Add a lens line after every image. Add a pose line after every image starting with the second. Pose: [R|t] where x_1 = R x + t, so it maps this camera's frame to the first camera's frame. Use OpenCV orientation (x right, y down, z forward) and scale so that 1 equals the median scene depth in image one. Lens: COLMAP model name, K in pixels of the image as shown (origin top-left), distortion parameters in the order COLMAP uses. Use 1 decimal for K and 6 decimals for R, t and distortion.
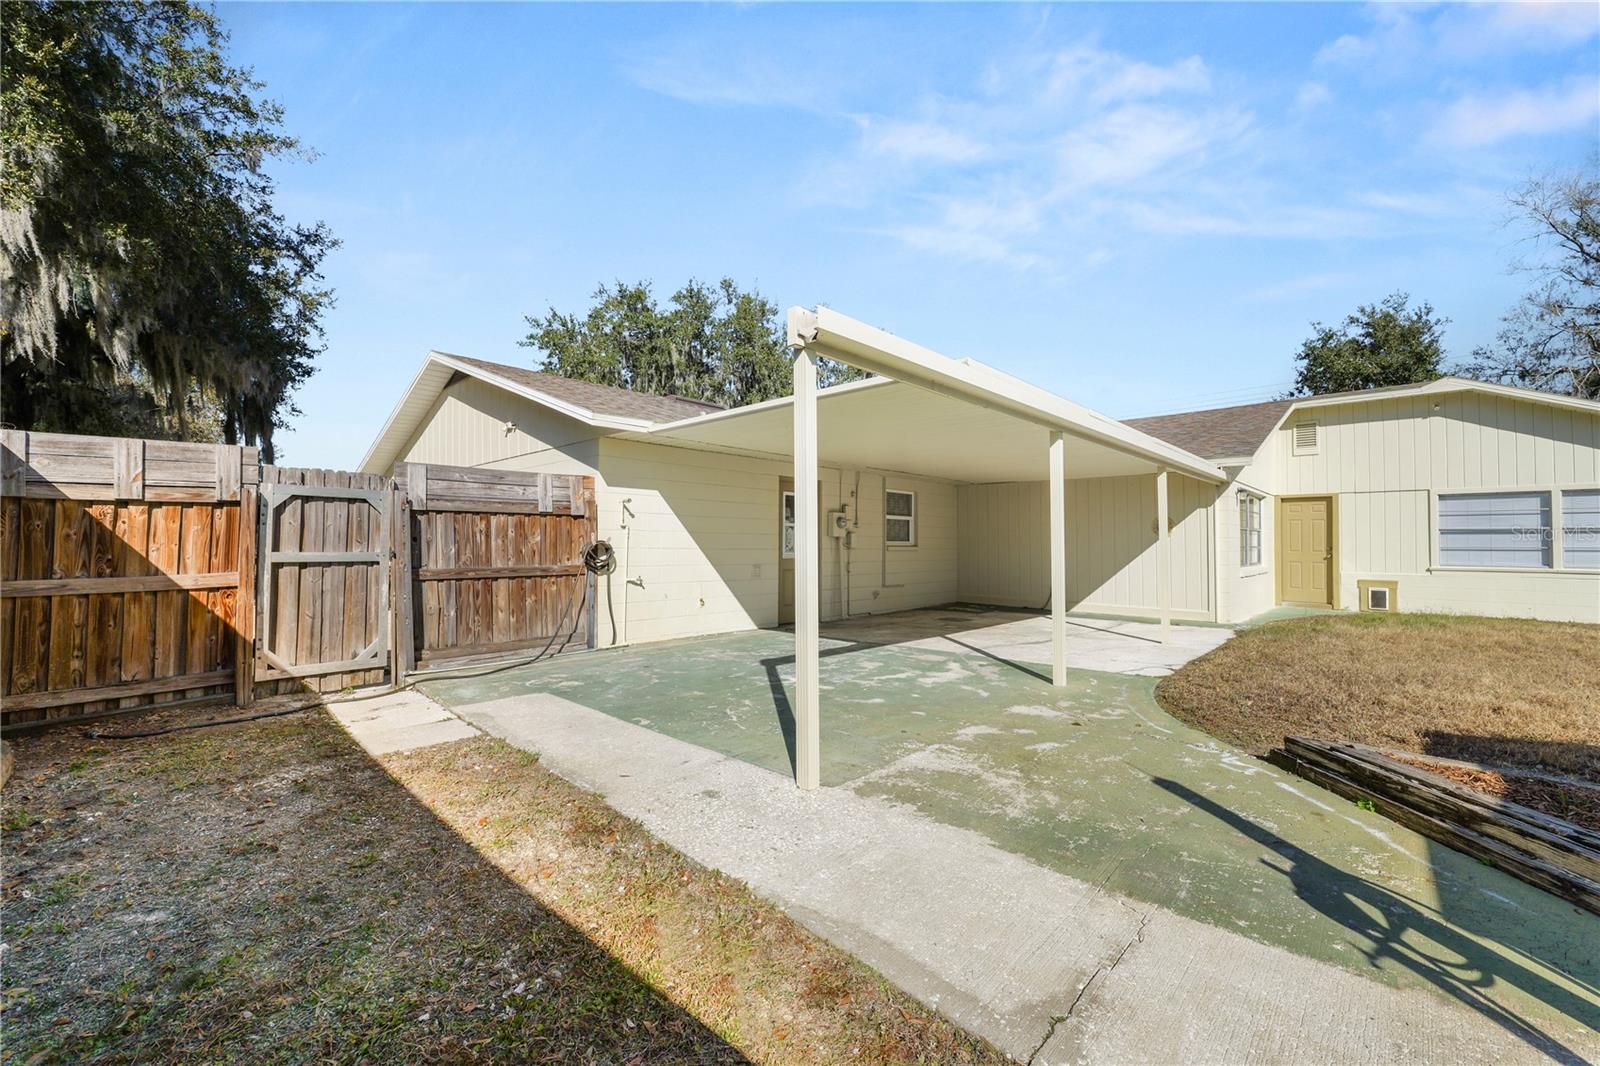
lens RADIAL K [[648.6, 0, 797.4], [0, 648.6, 528.2], [0, 0, 1]] dist [-0.017179, 0.001591]
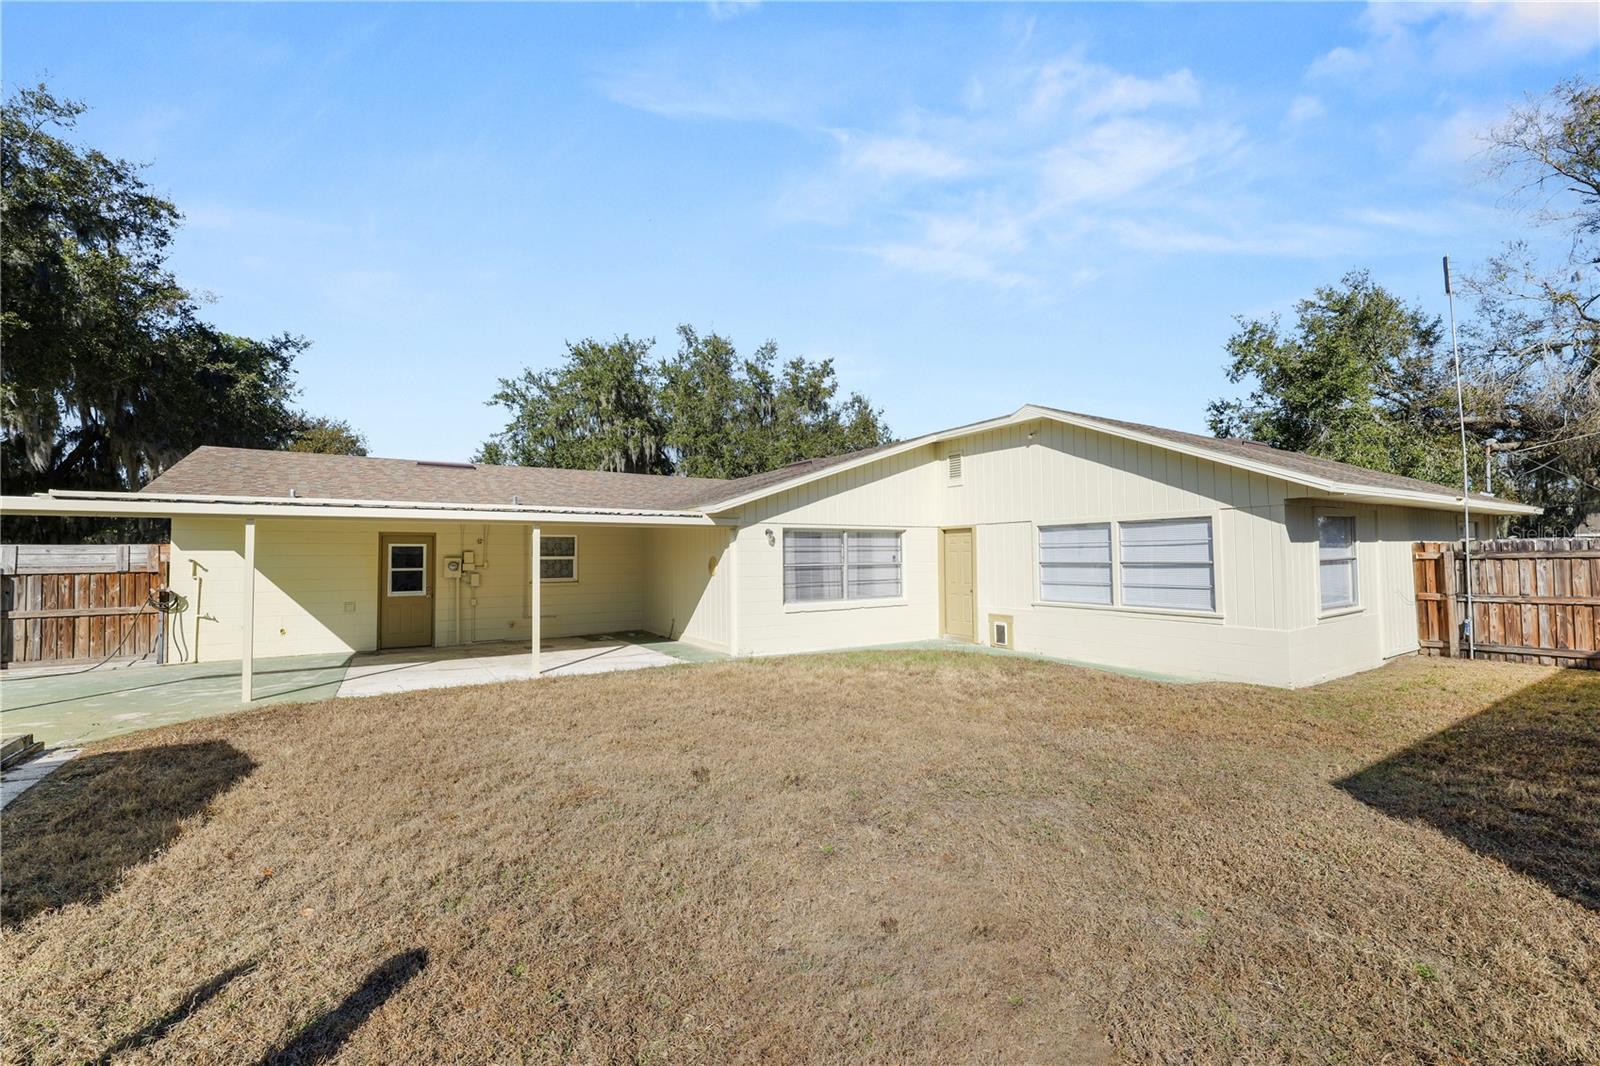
lens RADIAL K [[648.6, 0, 801.4], [0, 648.6, 532.5], [0, 0, 1]] dist [-0.017179, 0.001591]
pose [[0.970209, -0.024923, -0.240984, 0.892722], [0.021506, 0.999628, -0.016800, -0.033906], [0.241313, 0.011117, 0.970384, -0.024879]]
